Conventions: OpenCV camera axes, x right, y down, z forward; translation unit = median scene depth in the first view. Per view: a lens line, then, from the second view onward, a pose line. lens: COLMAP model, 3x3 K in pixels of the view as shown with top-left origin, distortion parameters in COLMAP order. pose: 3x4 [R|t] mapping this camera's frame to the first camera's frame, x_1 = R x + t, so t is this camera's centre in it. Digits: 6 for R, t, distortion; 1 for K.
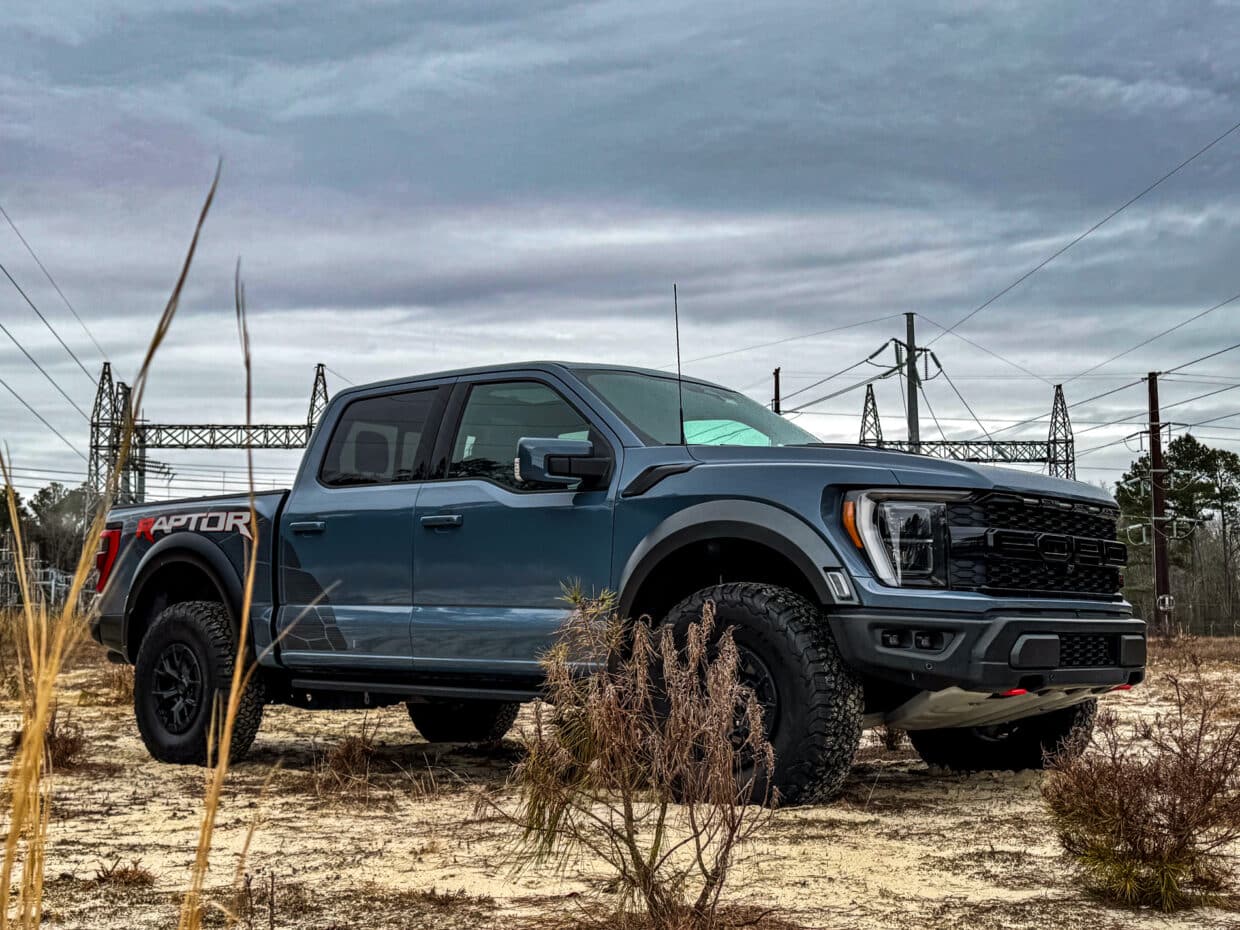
lens RADIAL K [[1543.0, 0, 620.0], [0, 1543.0, 465.0], [0, 0, 1]] dist [0.004023, -0.014725]
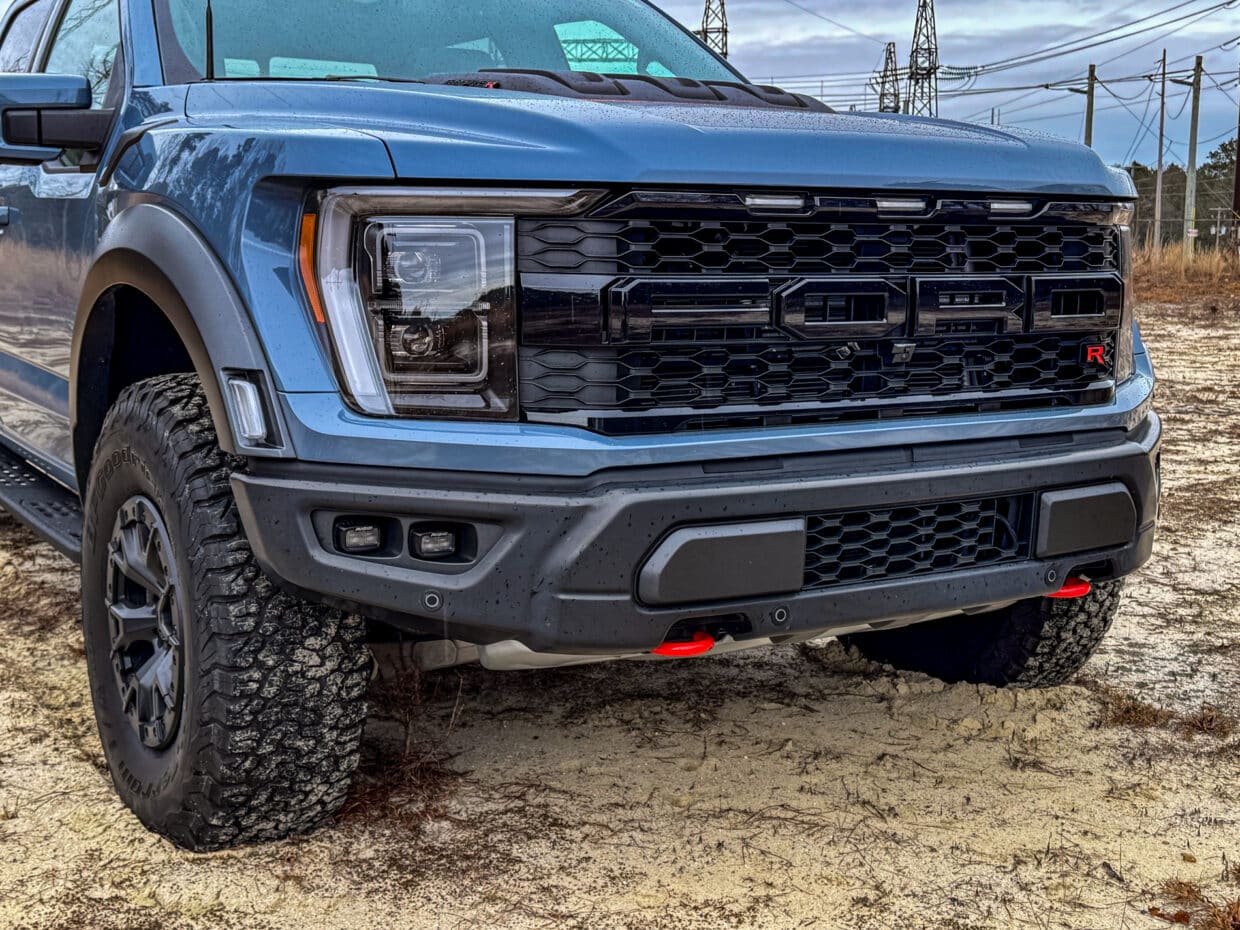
lens RADIAL K [[1543.0, 0, 620.0], [0, 1543.0, 465.0], [0, 0, 1]] dist [0.004023, -0.014725]
pose [[0.961866, 0.043202, -0.270087, 0.361683], [0.024527, 0.969846, 0.242481, -0.011803], [0.272419, -0.239859, 0.931802, 0.604887]]
